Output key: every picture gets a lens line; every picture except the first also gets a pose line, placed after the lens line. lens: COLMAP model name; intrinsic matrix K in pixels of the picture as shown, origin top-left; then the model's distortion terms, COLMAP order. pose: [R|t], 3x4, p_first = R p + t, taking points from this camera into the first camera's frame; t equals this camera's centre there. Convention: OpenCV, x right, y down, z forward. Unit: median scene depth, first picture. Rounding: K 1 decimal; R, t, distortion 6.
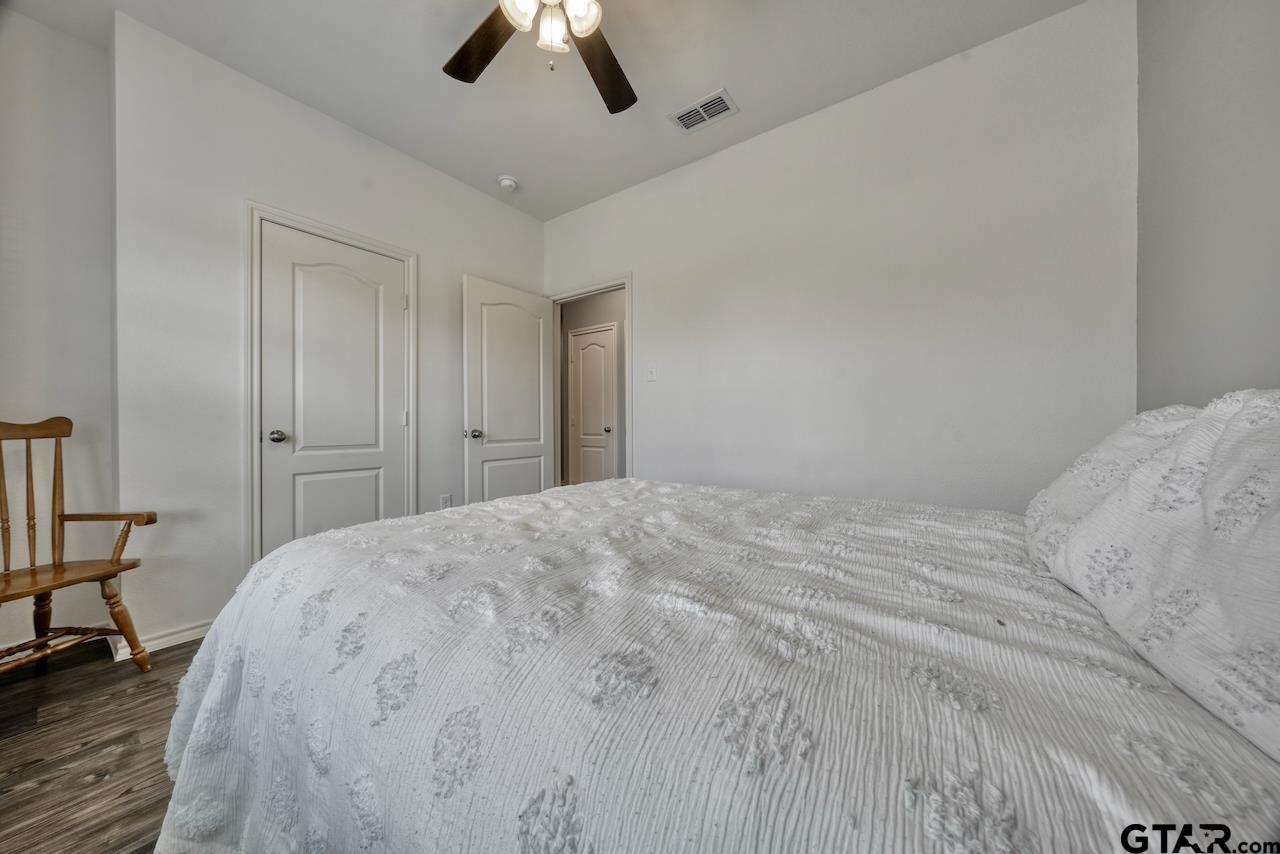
lens RADIAL K [[428.4, 0, 641.1], [0, 428.4, 424.7], [0, 0, 1]] dist [-0.001185, 0.000068]
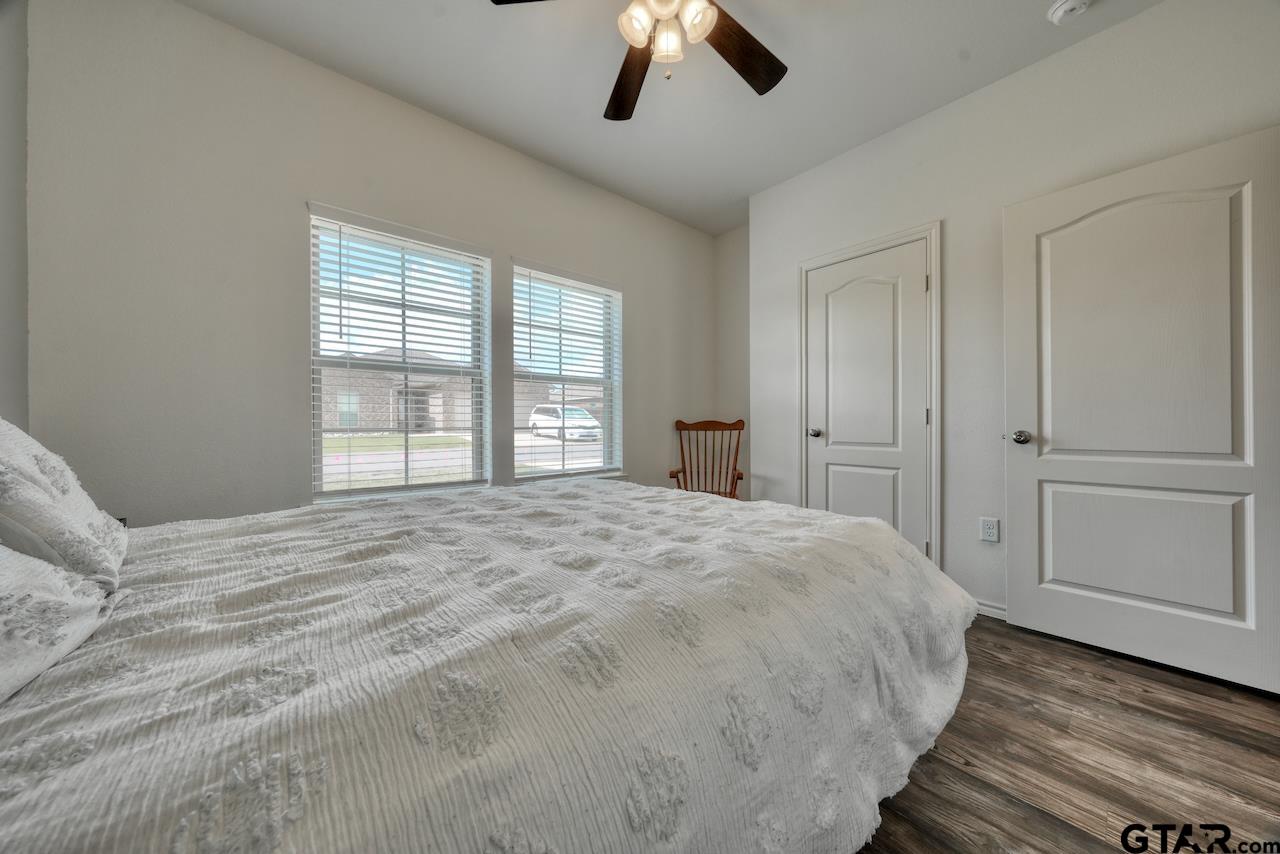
lens RADIAL K [[458.0, 0, 665.4], [0, 458.0, 427.2], [0, 0, 1]] dist [-0.000864, 0.000004]
pose [[-0.239730, 0.002577, -0.970836, 0.496968], [-0.002306, 0.999992, 0.003224, 0.005417], [0.970837, 0.003012, -0.239722, 0.720911]]
